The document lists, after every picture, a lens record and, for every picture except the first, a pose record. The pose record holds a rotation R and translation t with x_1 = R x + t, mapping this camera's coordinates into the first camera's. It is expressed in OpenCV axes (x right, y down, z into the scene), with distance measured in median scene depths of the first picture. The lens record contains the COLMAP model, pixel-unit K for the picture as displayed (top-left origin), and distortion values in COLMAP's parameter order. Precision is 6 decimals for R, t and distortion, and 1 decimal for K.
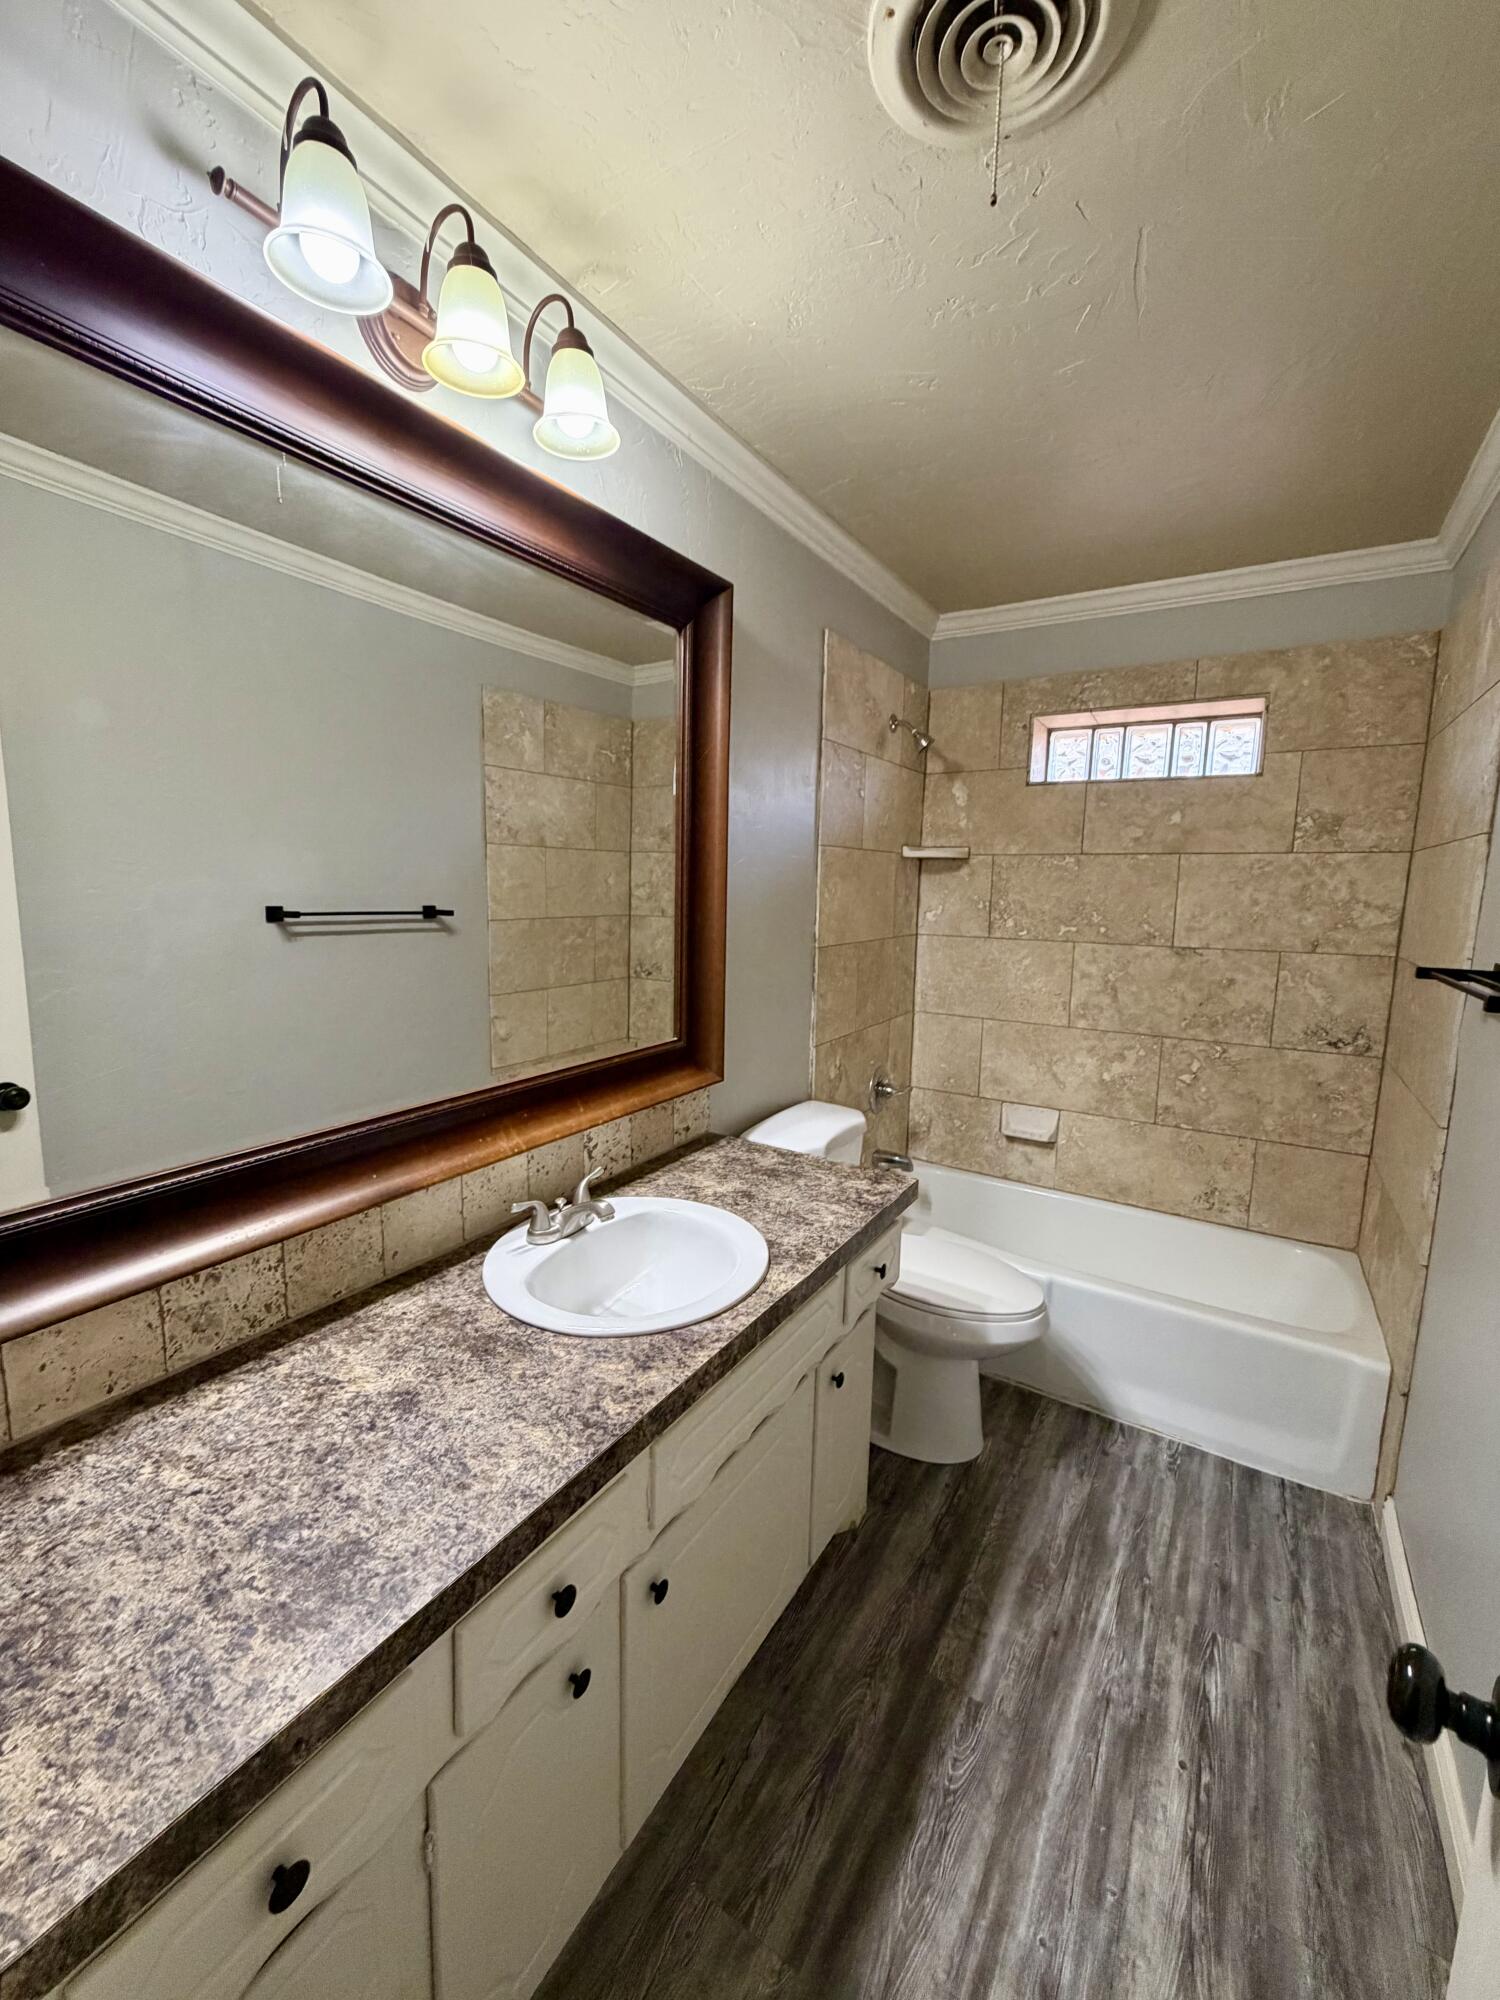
lens RADIAL K [[791.2, 0, 748.4], [0, 791.2, 987.5], [0, 0, 1]] dist [-0.001719, -0.000050]
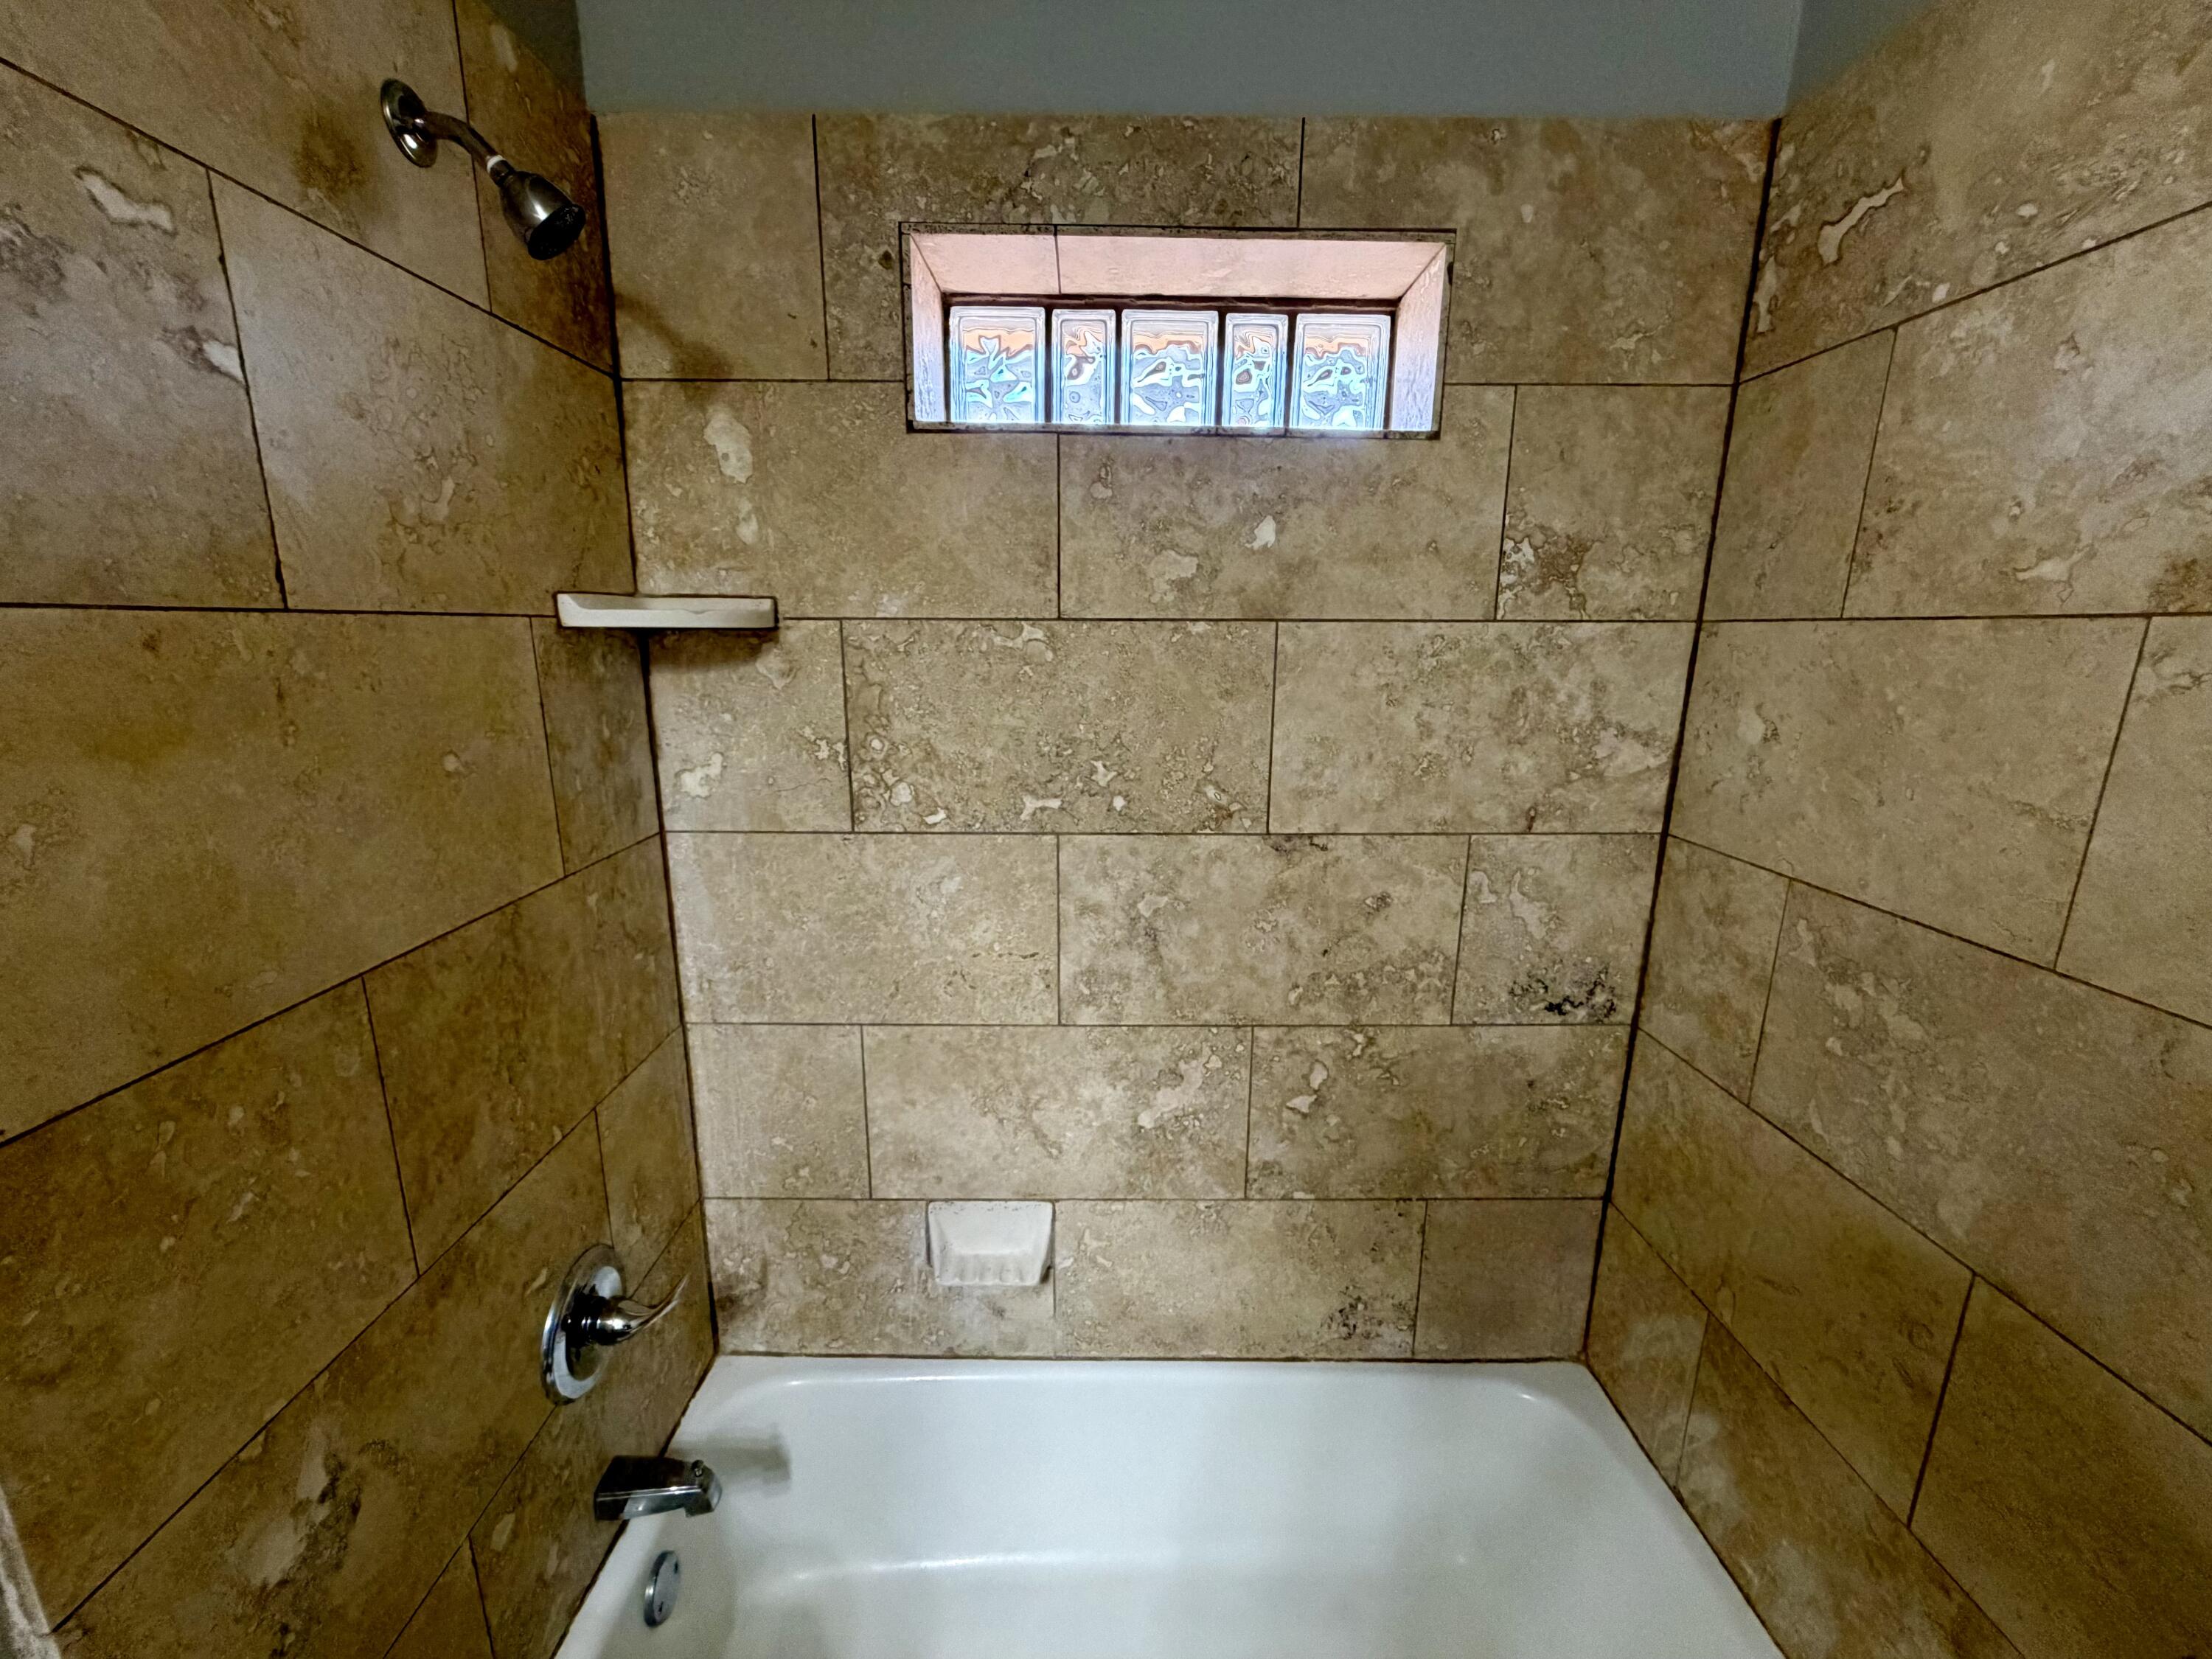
lens RADIAL K [[875.0, 0, 1095.4], [0, 875.0, 827.3], [0, 0, 1]] dist [-0.001719, -0.000050]
pose [[0.845025, -0.130908, 0.518456, 0.200917], [0.078921, 0.989485, 0.121209, -0.121364], [-0.528871, -0.061508, 0.846470, 0.633836]]
